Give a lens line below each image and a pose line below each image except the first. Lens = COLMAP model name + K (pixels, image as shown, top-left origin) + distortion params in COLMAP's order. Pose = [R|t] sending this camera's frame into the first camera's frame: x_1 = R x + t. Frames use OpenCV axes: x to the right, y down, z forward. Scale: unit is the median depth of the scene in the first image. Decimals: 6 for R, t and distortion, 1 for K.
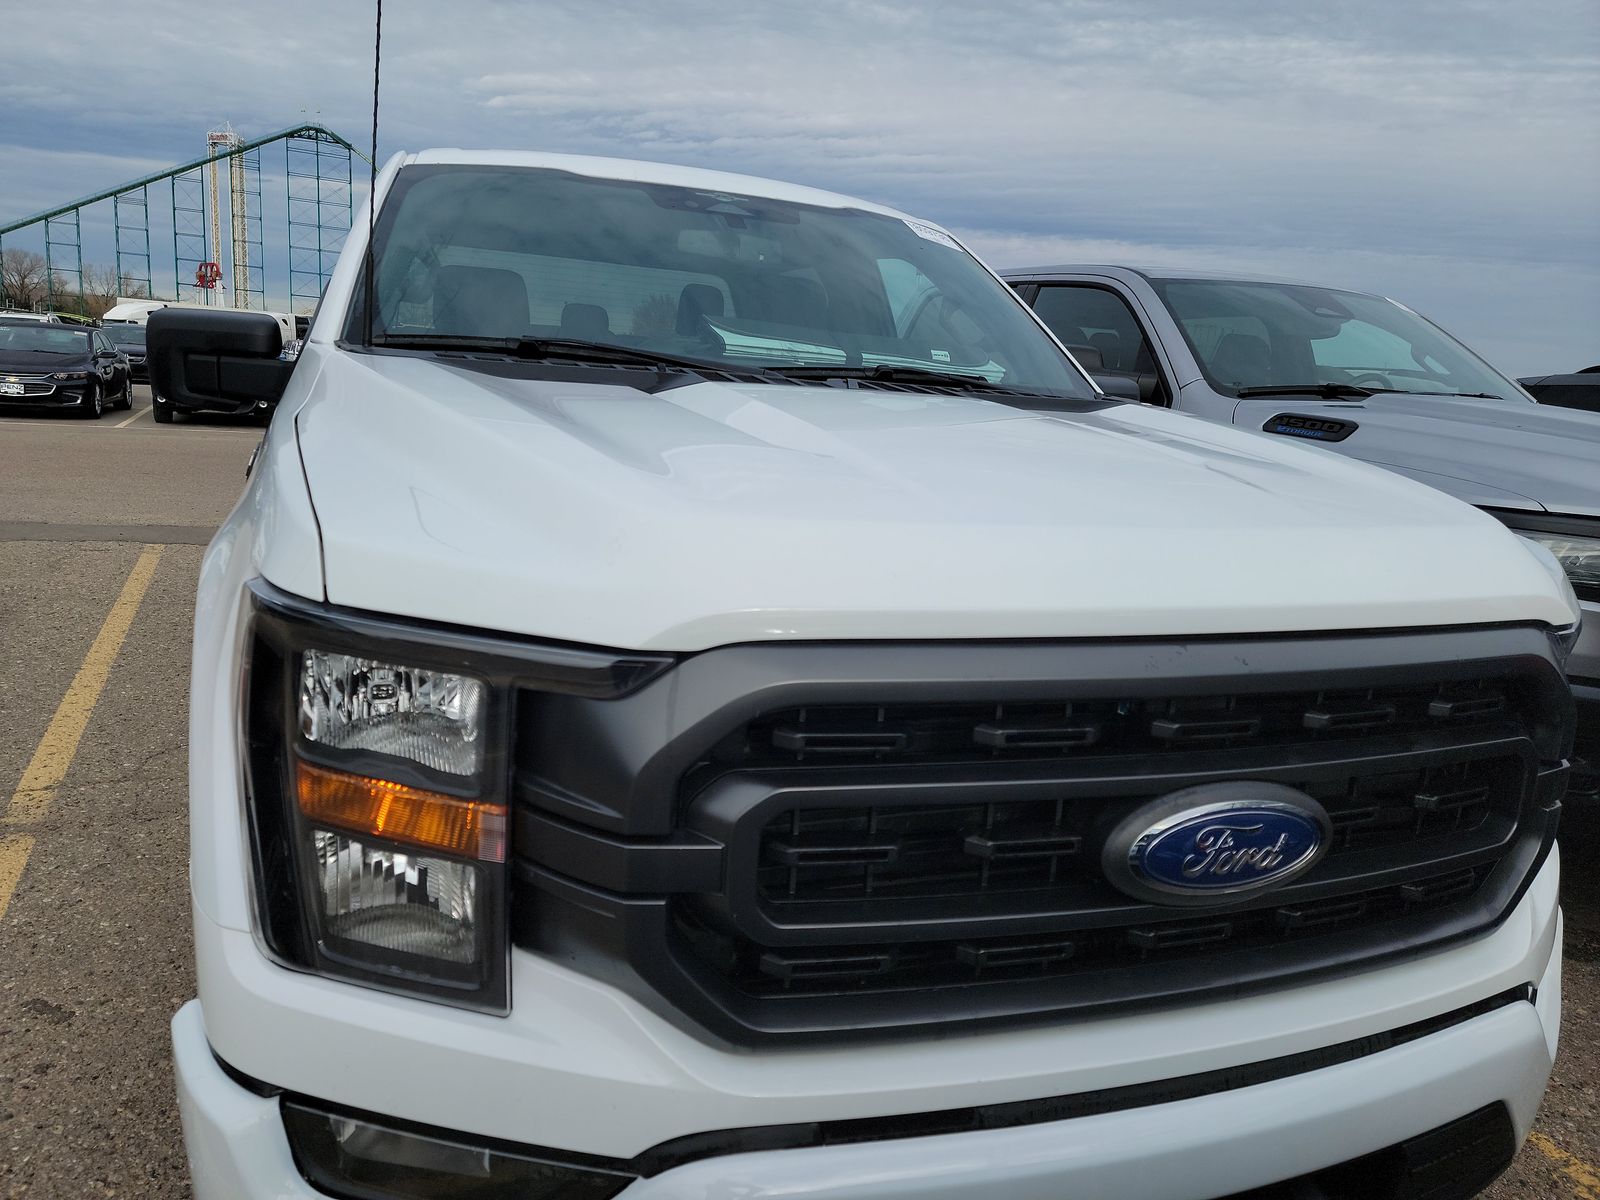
lens RADIAL K [[1107.0, 0, 795.9], [0, 1107.0, 574.0], [0, 0, 1]] dist [0.083804, -0.061566]
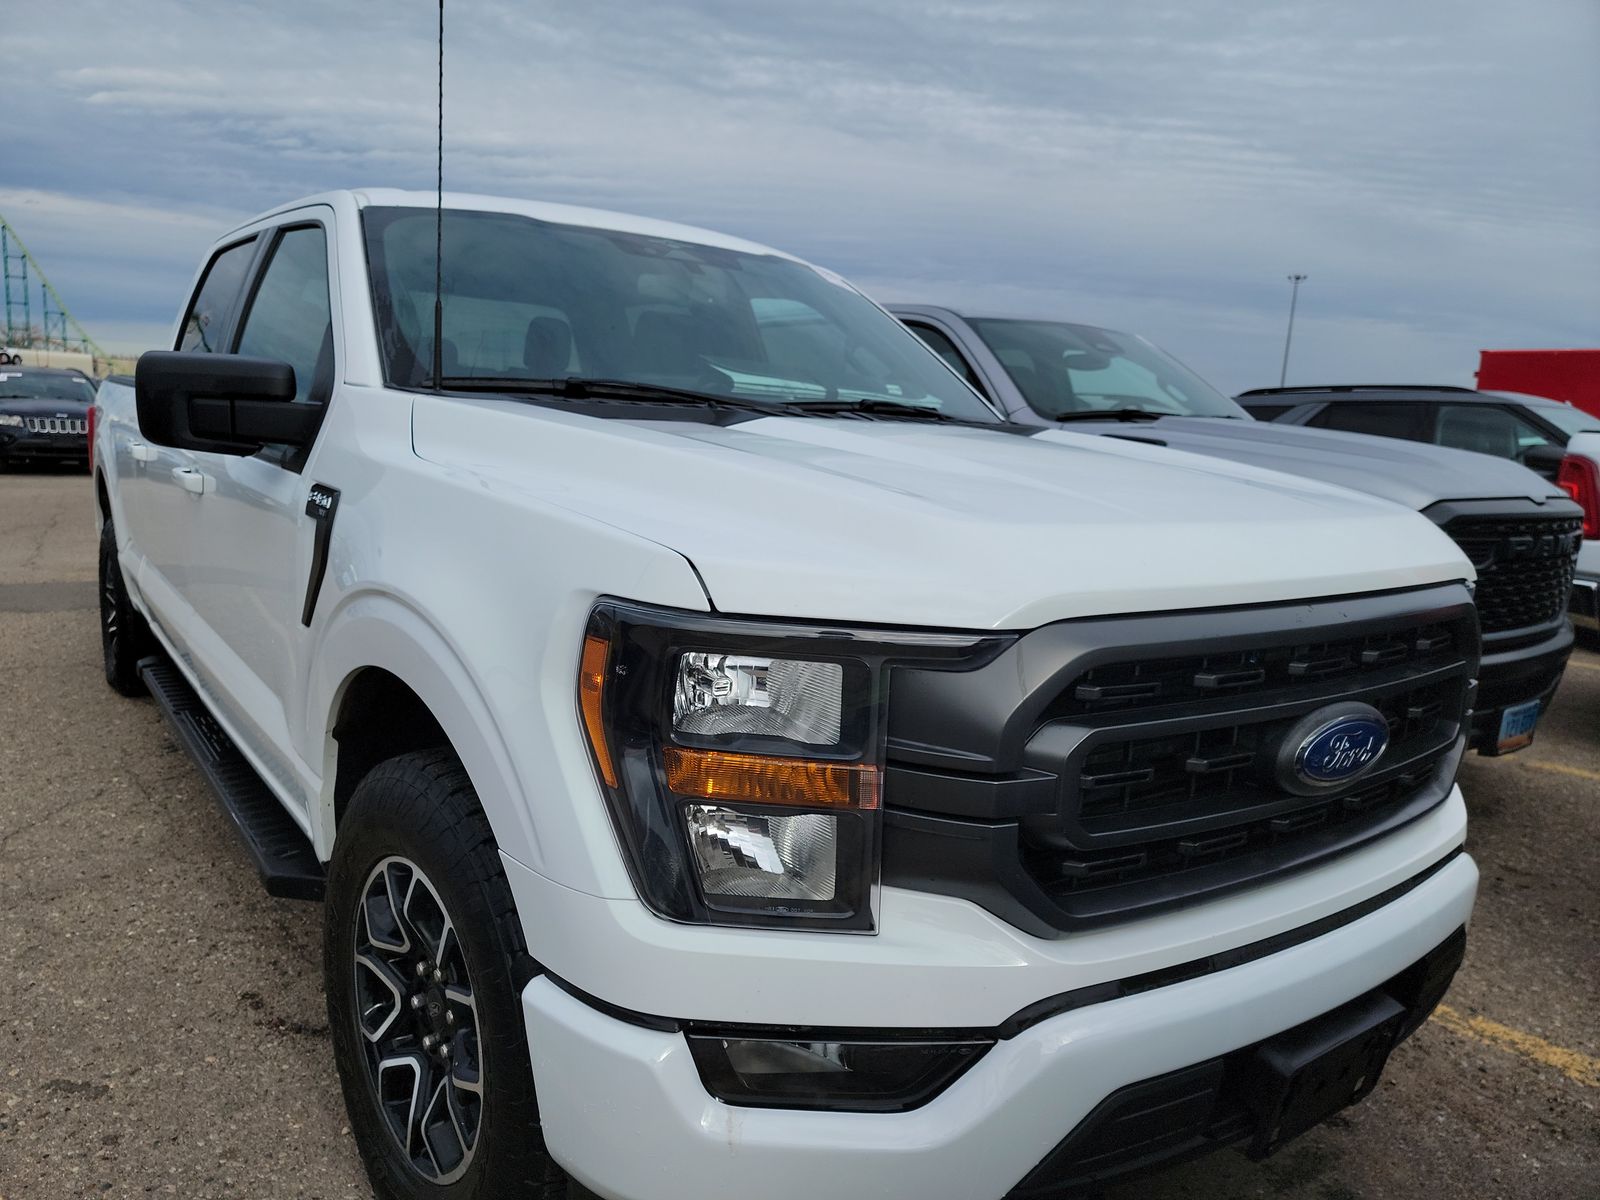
lens RADIAL K [[1107.1, 0, 810.1], [0, 1107.1, 591.4], [0, 0, 1]] dist [0.066273, -0.052291]
pose [[0.964345, -0.058125, 0.258187, -0.341026], [0.060020, 0.998197, 0.000541, 0.005155], [-0.257753, 0.014975, 0.966095, -0.095724]]
